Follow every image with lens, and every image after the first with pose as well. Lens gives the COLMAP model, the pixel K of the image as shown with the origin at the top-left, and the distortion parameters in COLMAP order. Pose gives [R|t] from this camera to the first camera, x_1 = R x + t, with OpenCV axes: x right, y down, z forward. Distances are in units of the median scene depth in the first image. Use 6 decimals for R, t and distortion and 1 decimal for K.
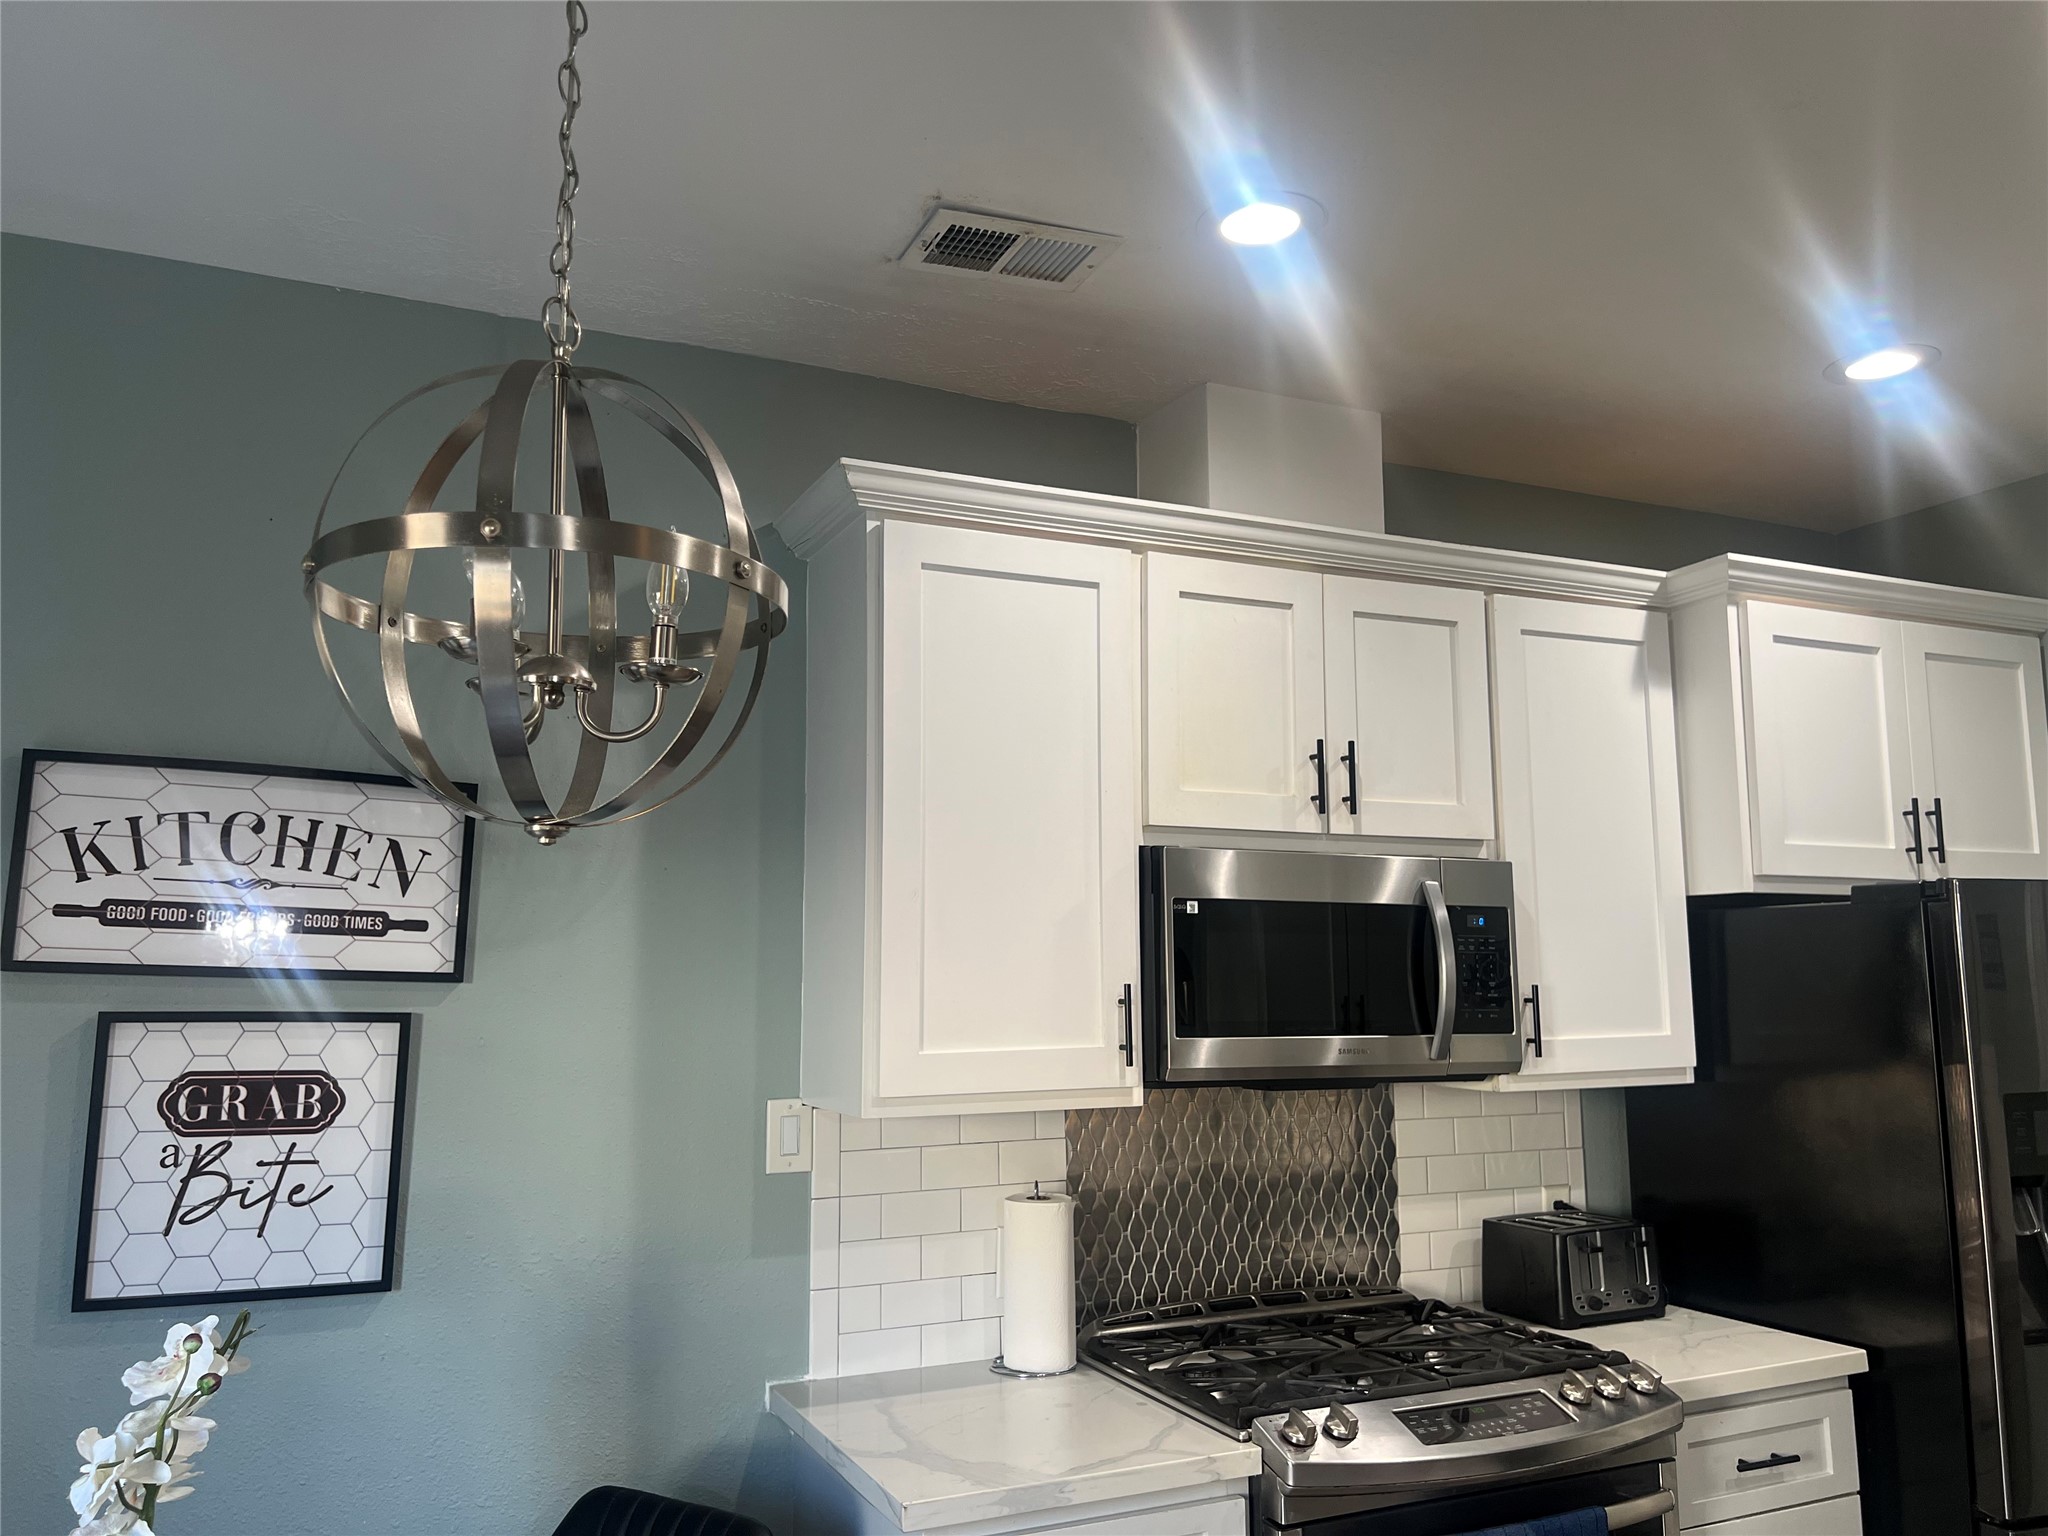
lens RADIAL K [[1556.2, 0, 1029.8], [0, 1556.2, 774.6], [0, 0, 1]] dist [0.095309, -0.101198]
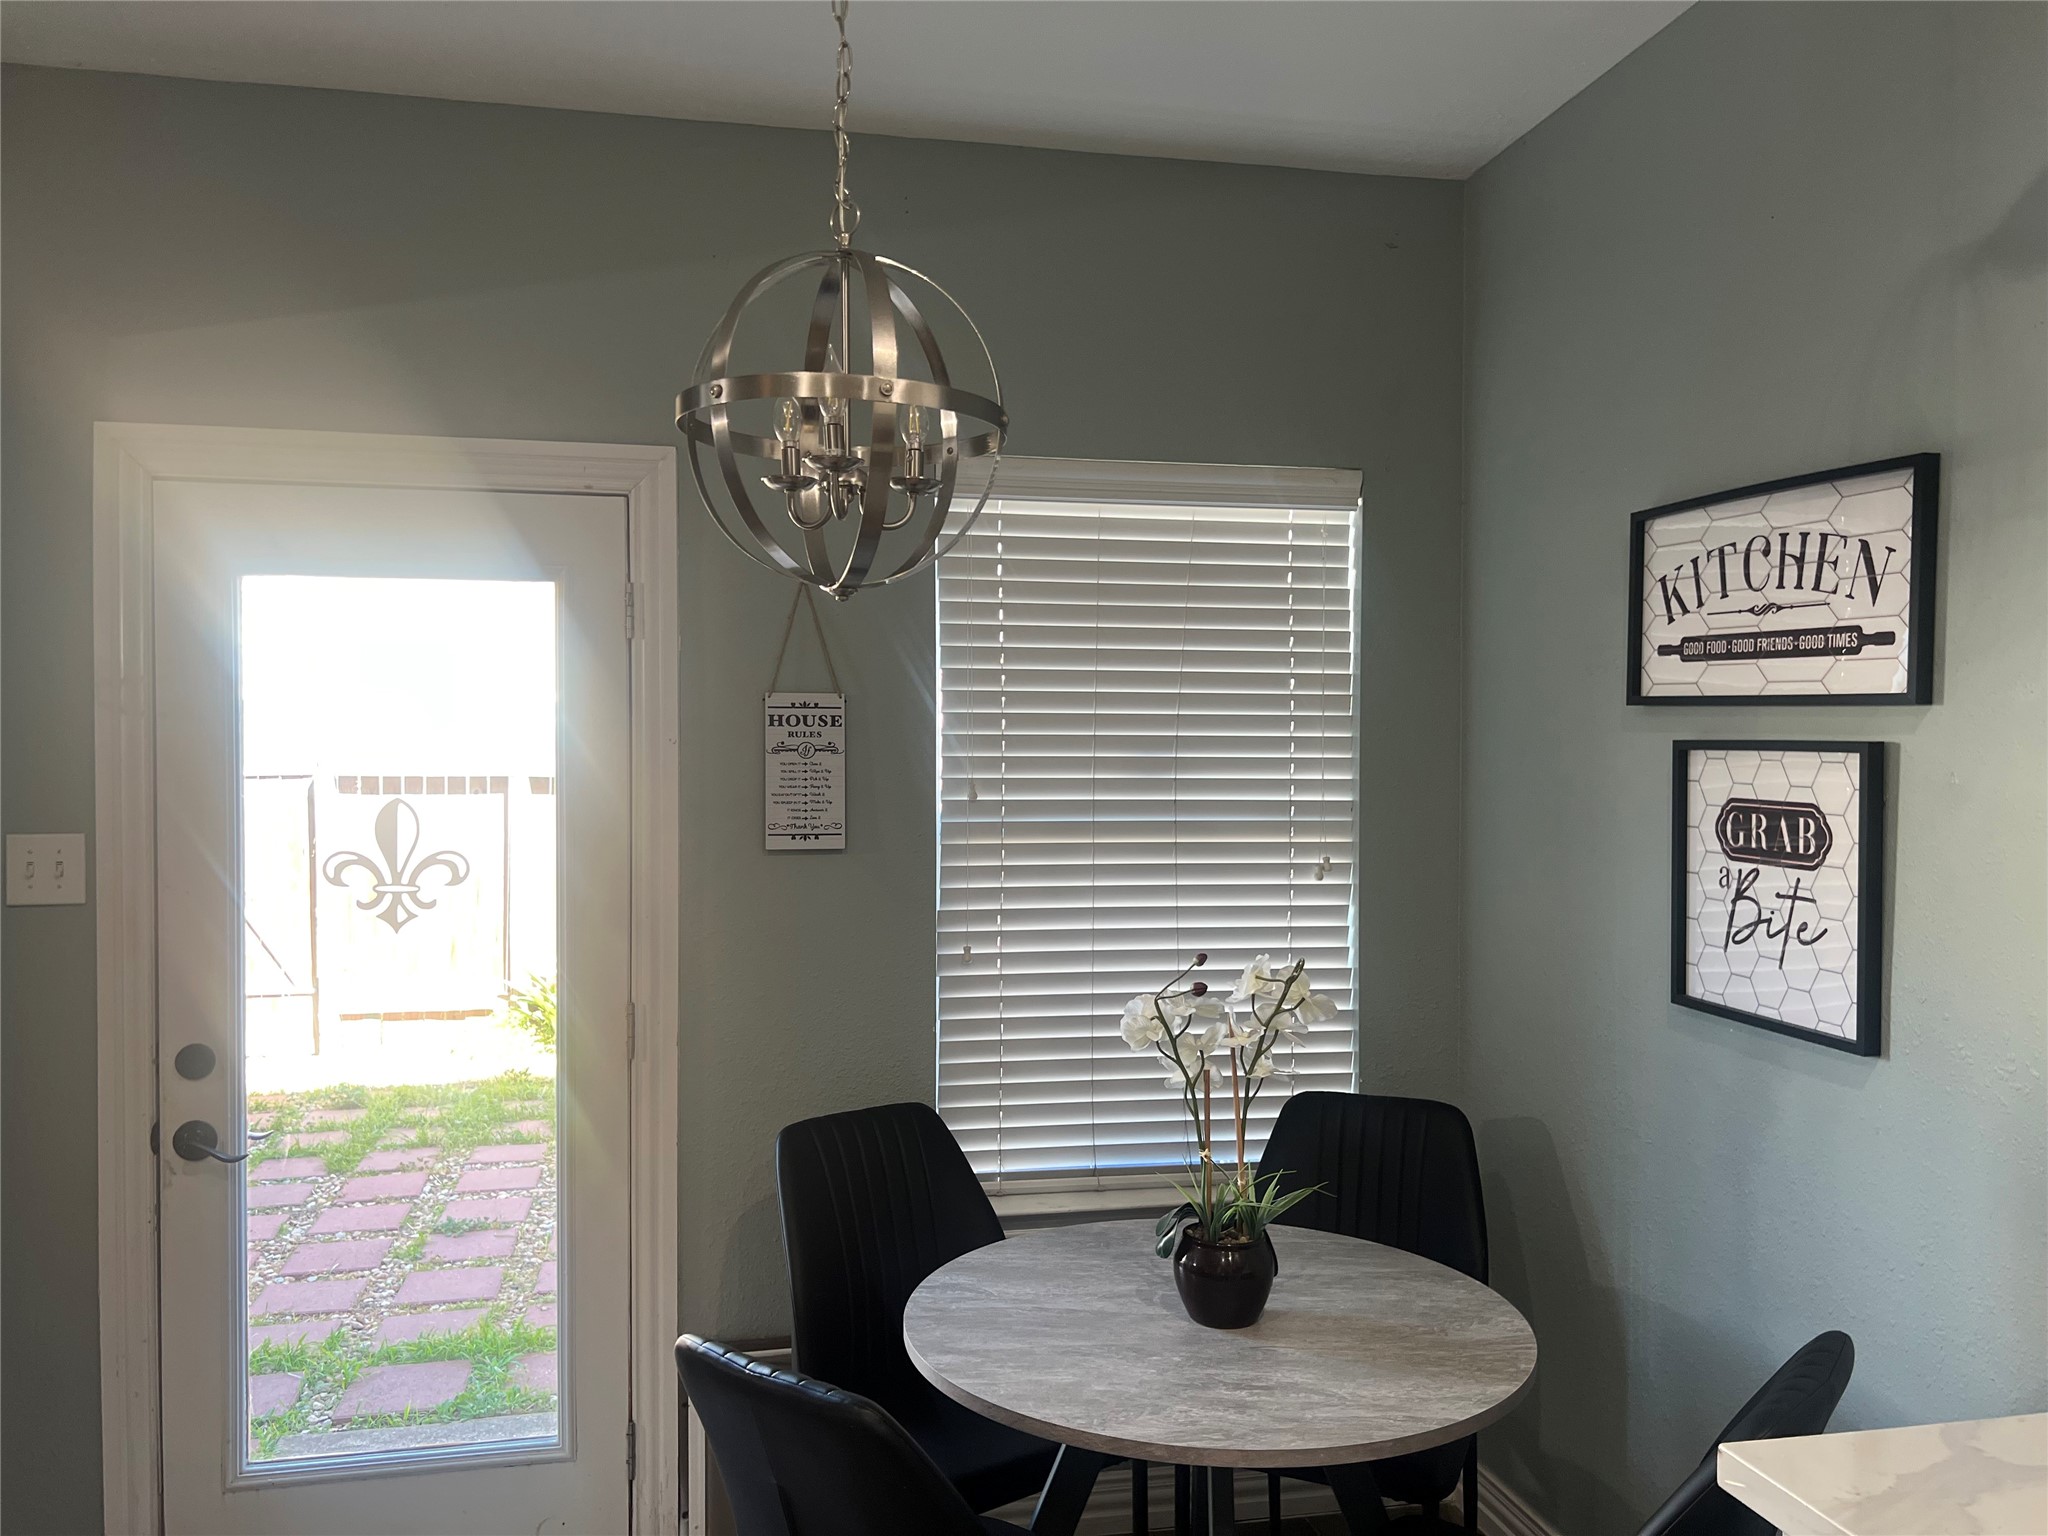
lens RADIAL K [[1556.2, 0, 1029.8], [0, 1556.2, 774.6], [0, 0, 1]] dist [0.095309, -0.101198]
pose [[-0.246855, 0.011369, -0.968986, 0.534722], [0.128537, 0.991480, -0.021113, 0.127291], [0.960490, -0.129763, -0.246213, 0.768554]]
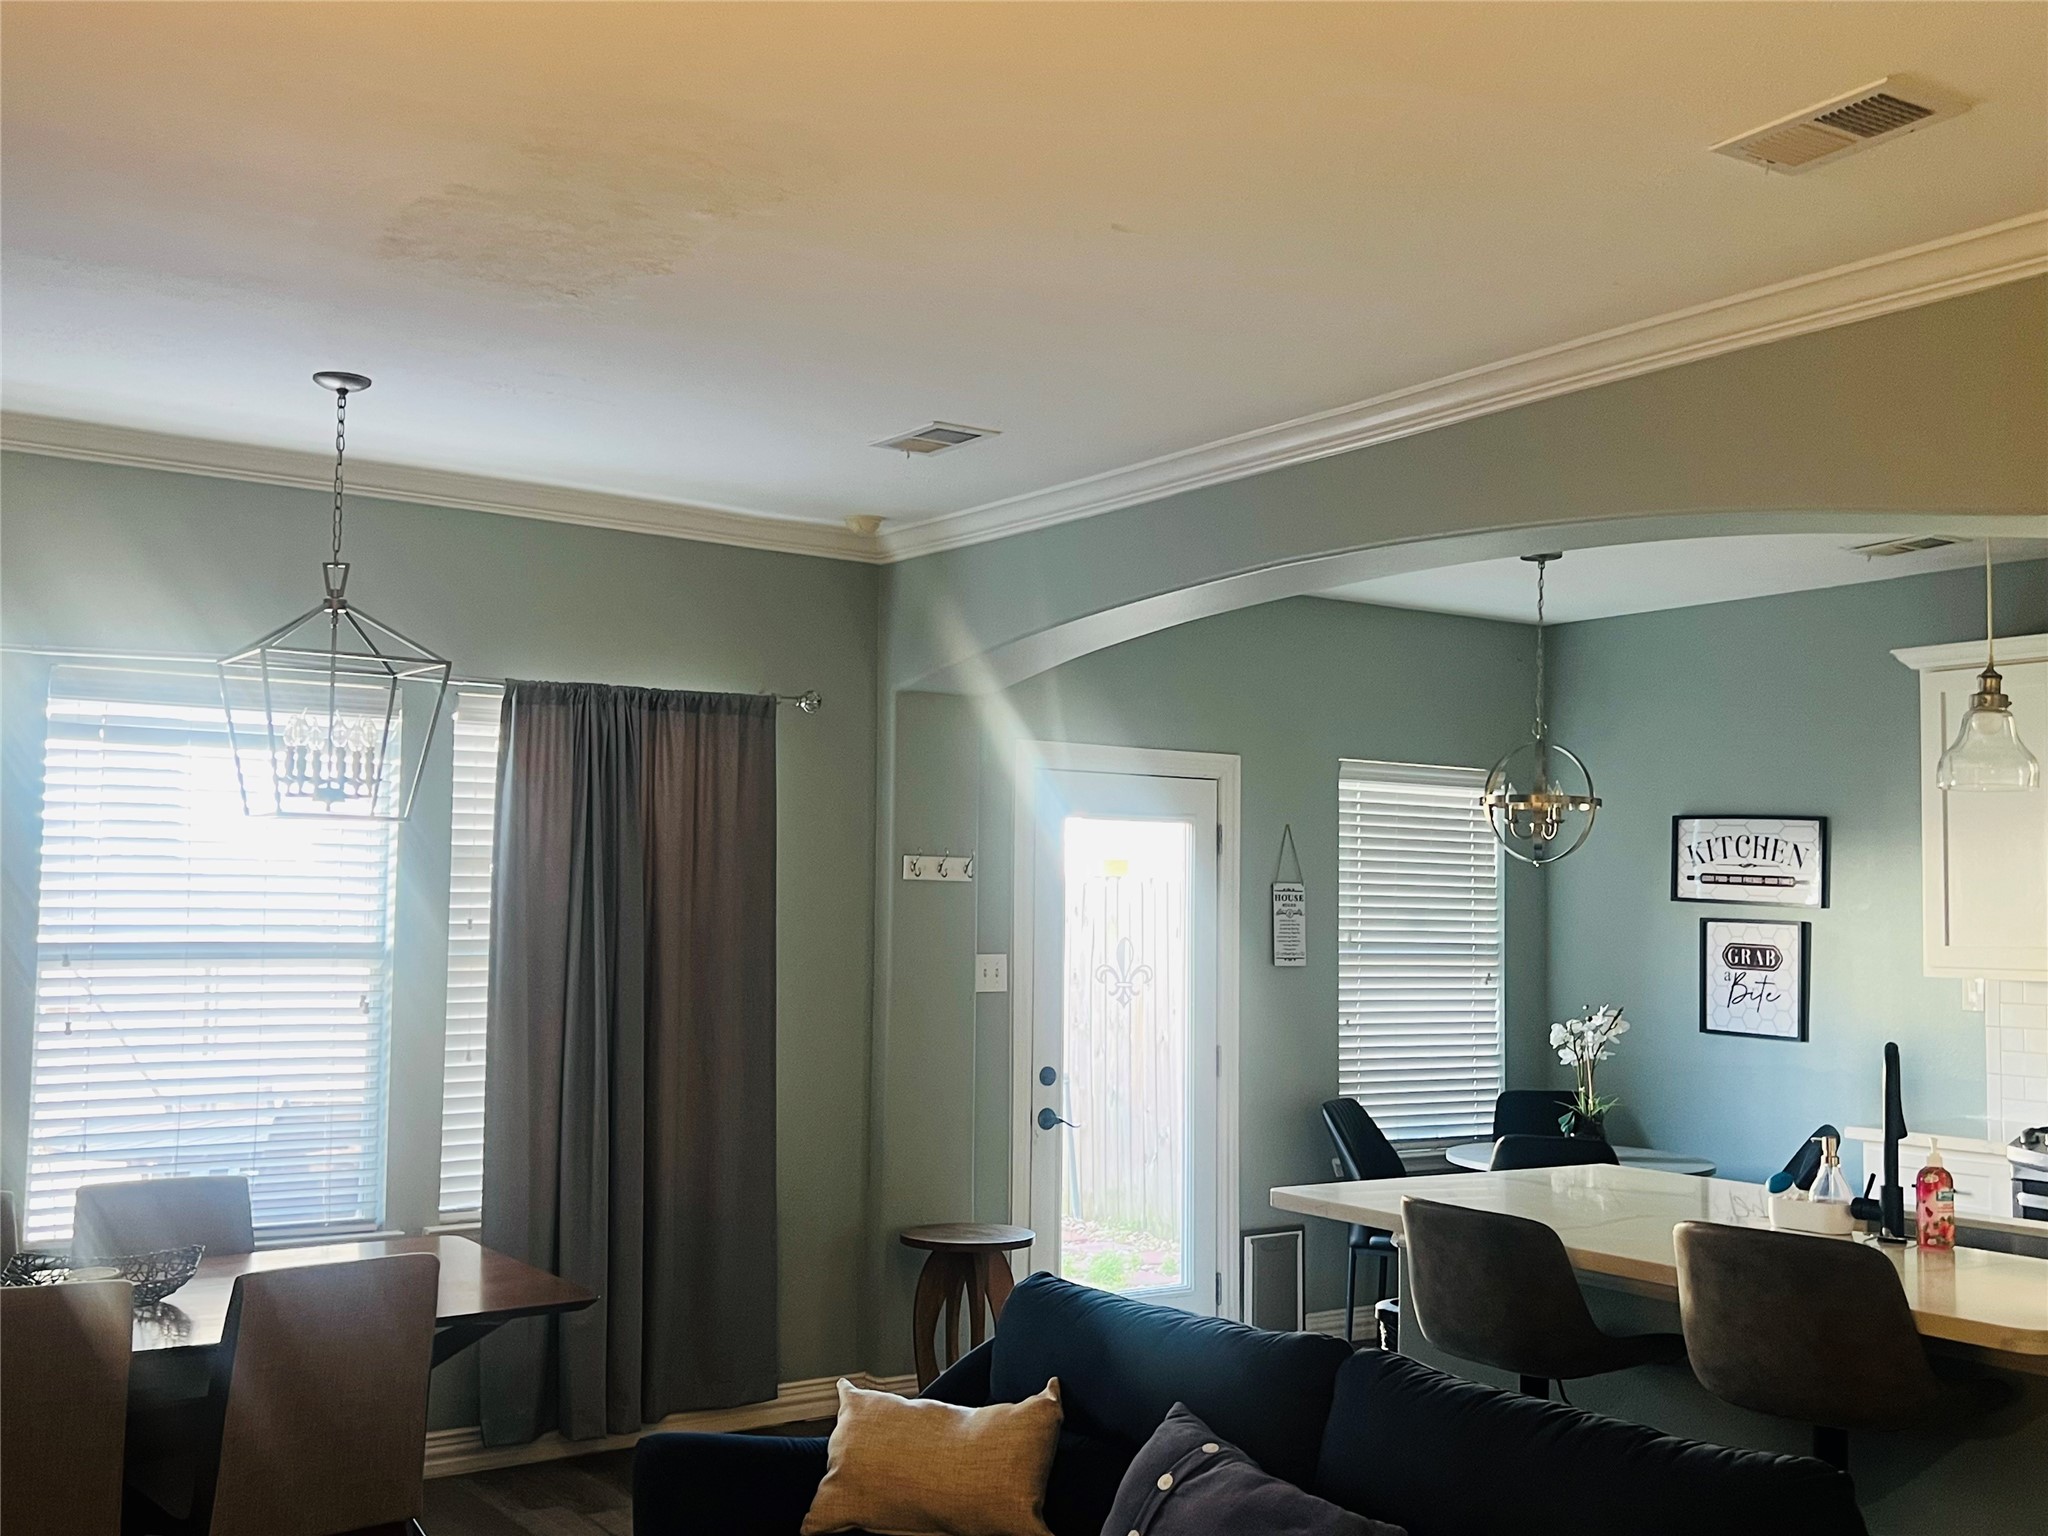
lens RADIAL K [[2114.2, 0, 1024.2], [0, 2114.2, 783.1], [0, 0, 1]] dist [0.077881, -0.012668]
pose [[0.166725, -0.051296, -0.984668, 2.386522], [0.113707, 0.992983, -0.032477, -0.069963], [0.979425, -0.106549, 0.171388, -0.568471]]
